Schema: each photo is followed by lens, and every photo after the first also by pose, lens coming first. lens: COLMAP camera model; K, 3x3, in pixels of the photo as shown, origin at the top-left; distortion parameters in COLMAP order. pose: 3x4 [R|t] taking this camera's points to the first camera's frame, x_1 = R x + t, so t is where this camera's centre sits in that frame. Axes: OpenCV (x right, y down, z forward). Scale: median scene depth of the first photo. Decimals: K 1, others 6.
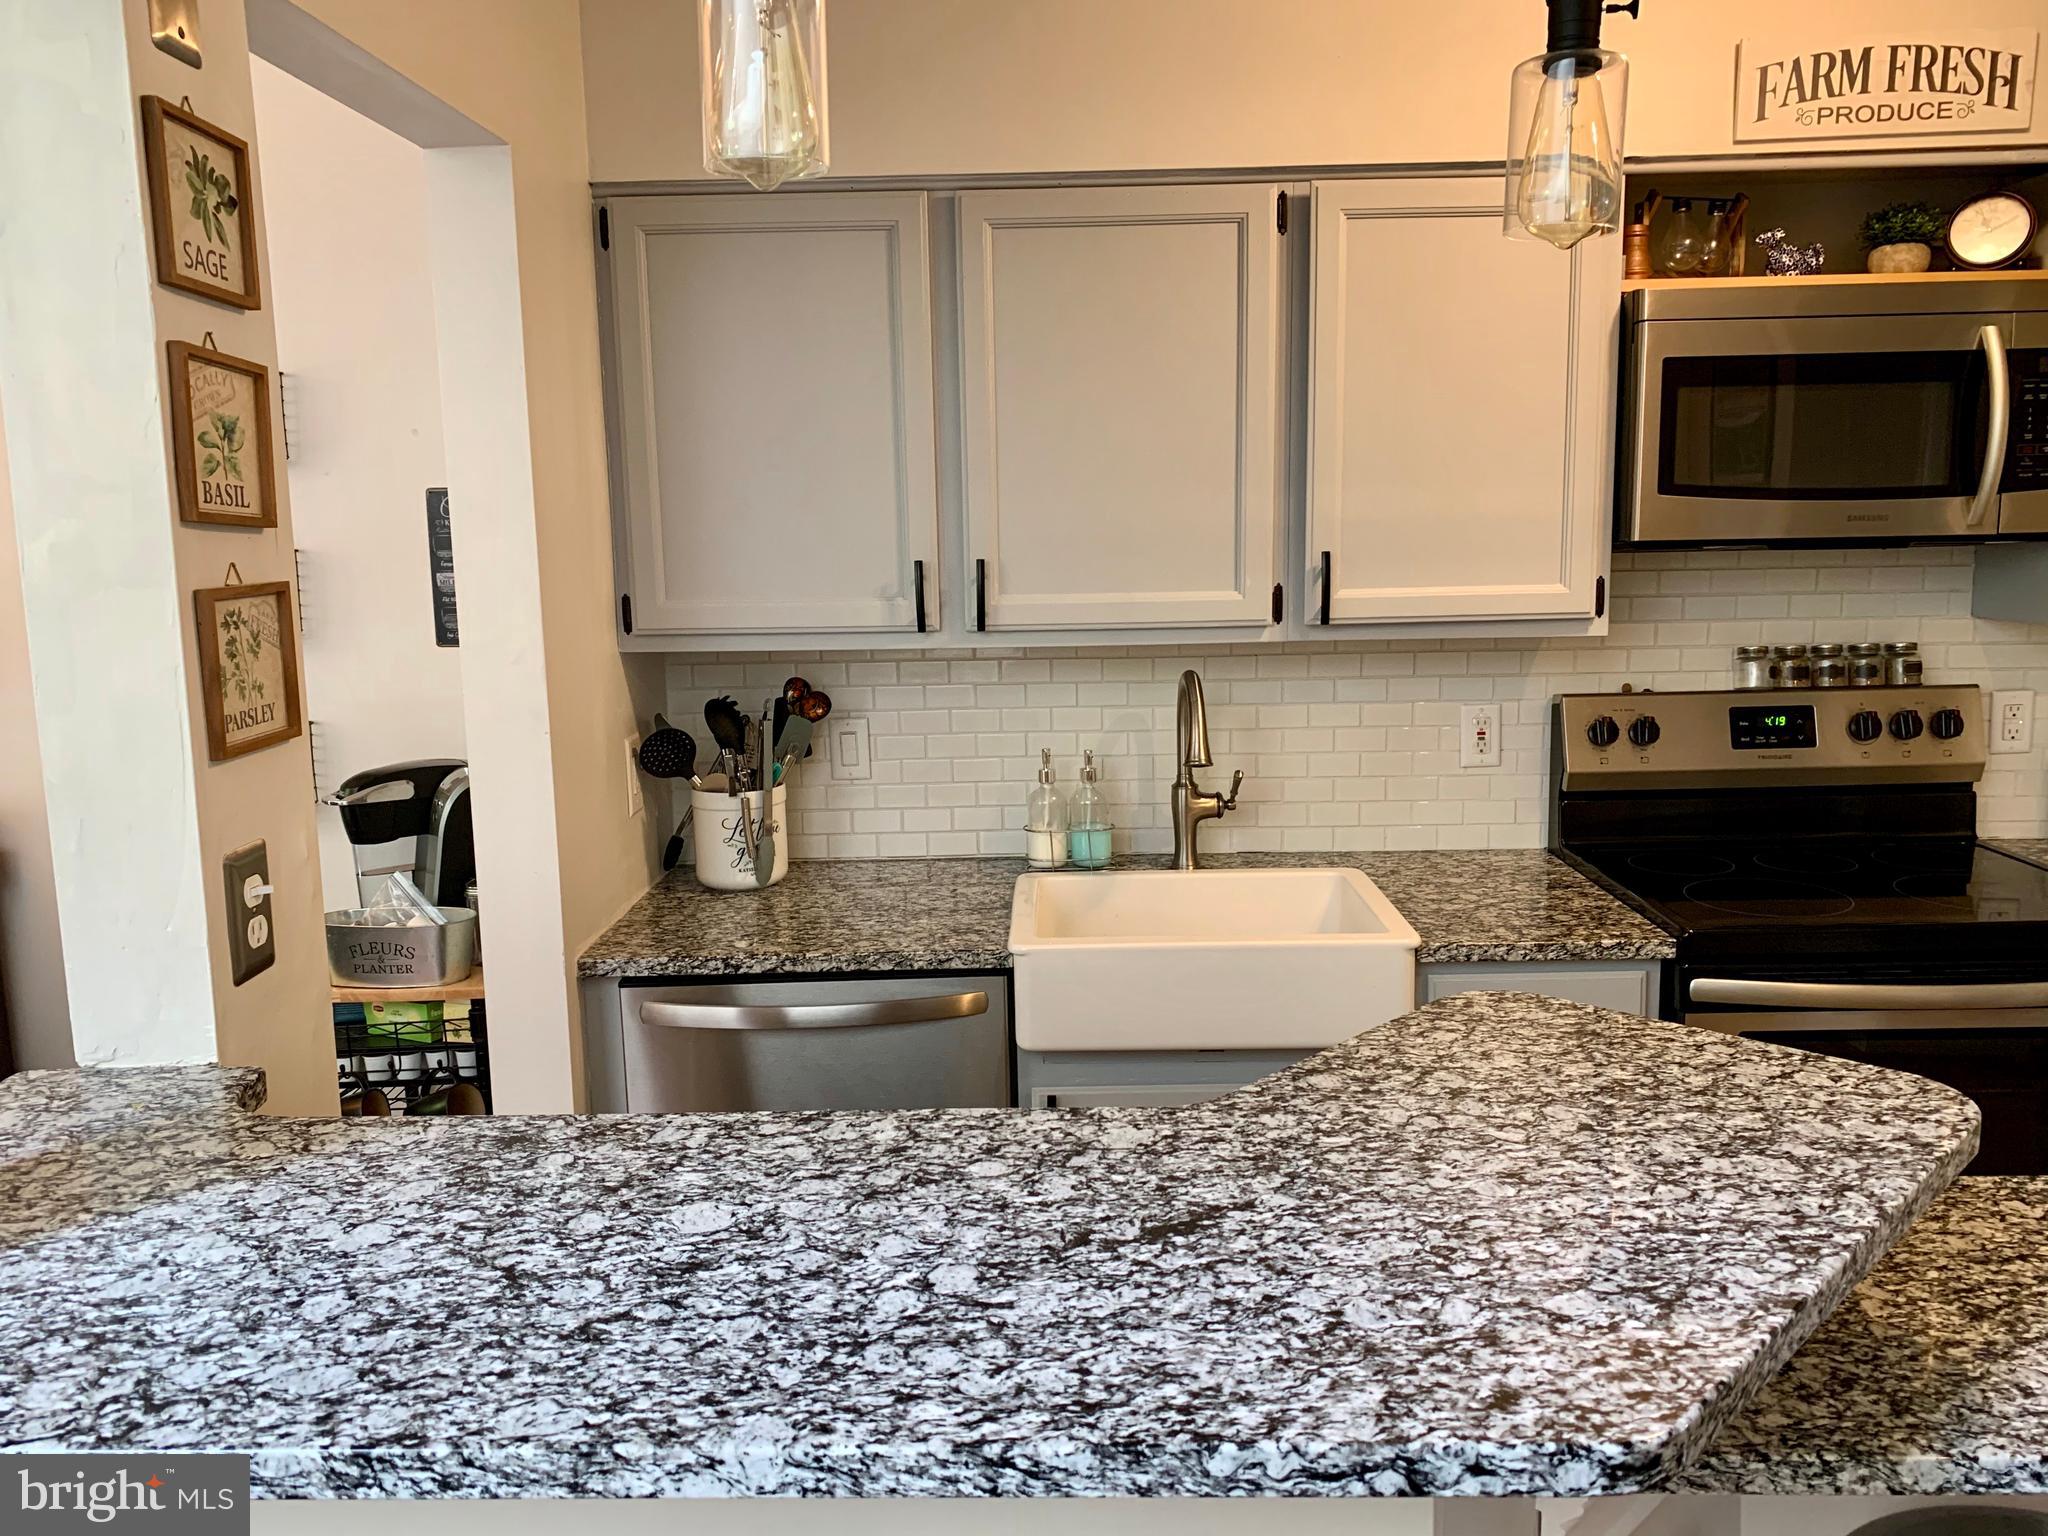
lens RADIAL K [[1585.4, 0, 1011.3], [0, 1585.4, 754.4], [0, 0, 1]] dist [0.040102, -0.053588]
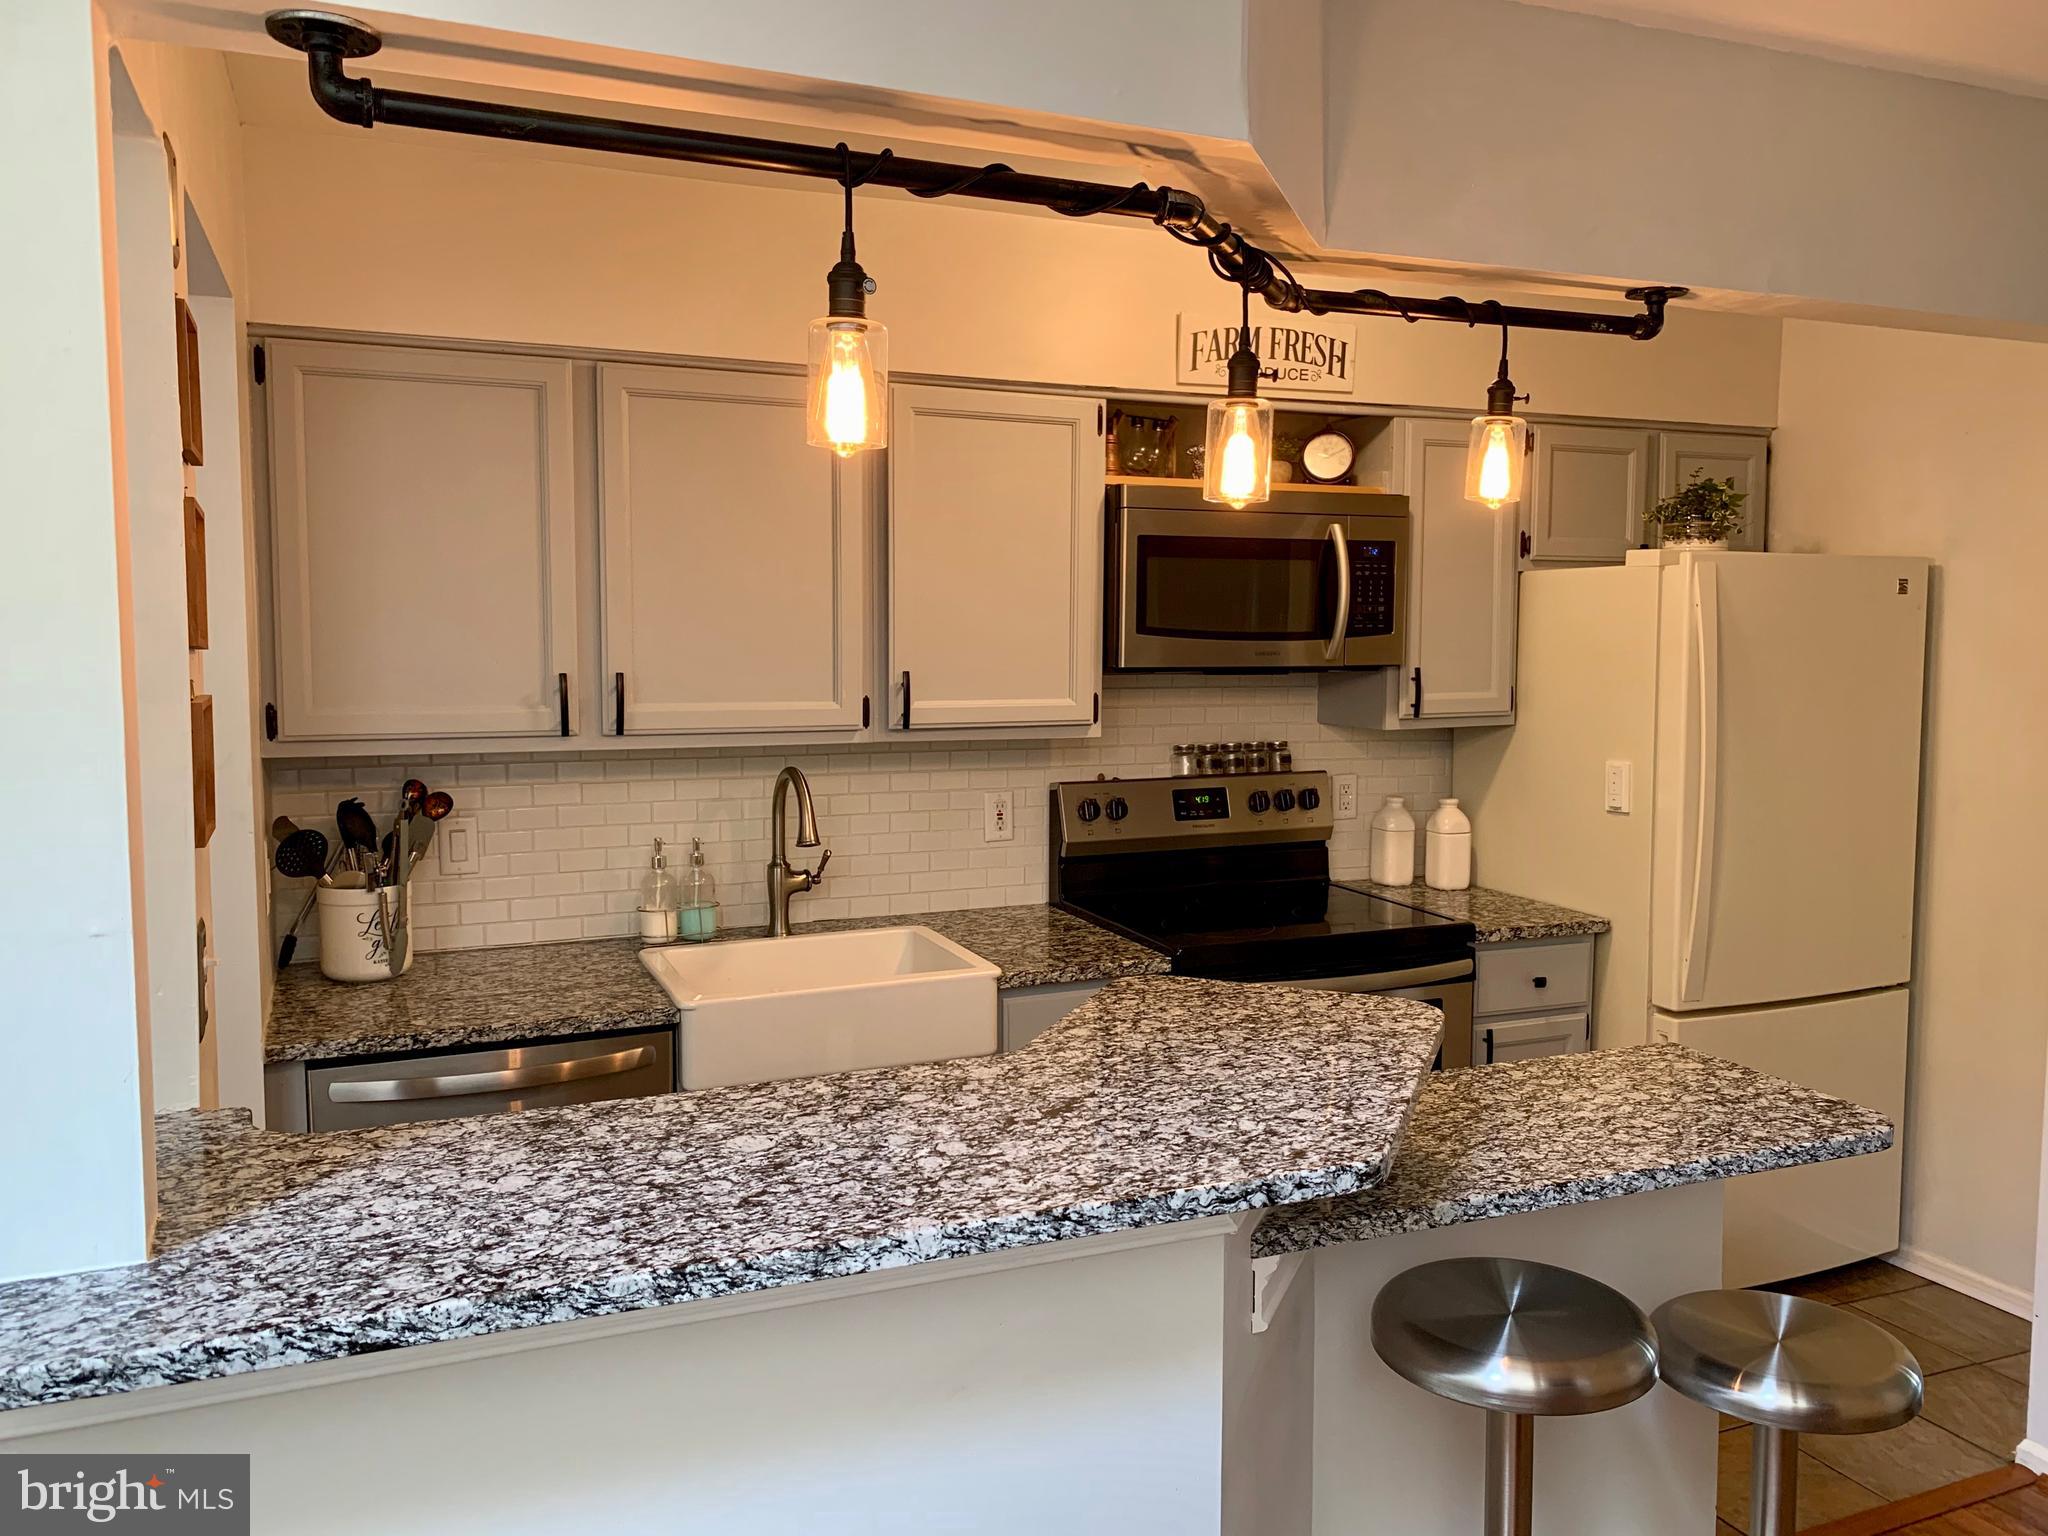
lens RADIAL K [[1585.4, 0, 1034.5], [0, 1585.4, 767.5], [0, 0, 1]] dist [0.040102, -0.053588]
pose [[0.907467, -0.014160, 0.419884, -0.255342], [0.039059, 0.997947, -0.050762, 0.017432], [-0.418303, 0.062465, 0.906157, -0.190492]]
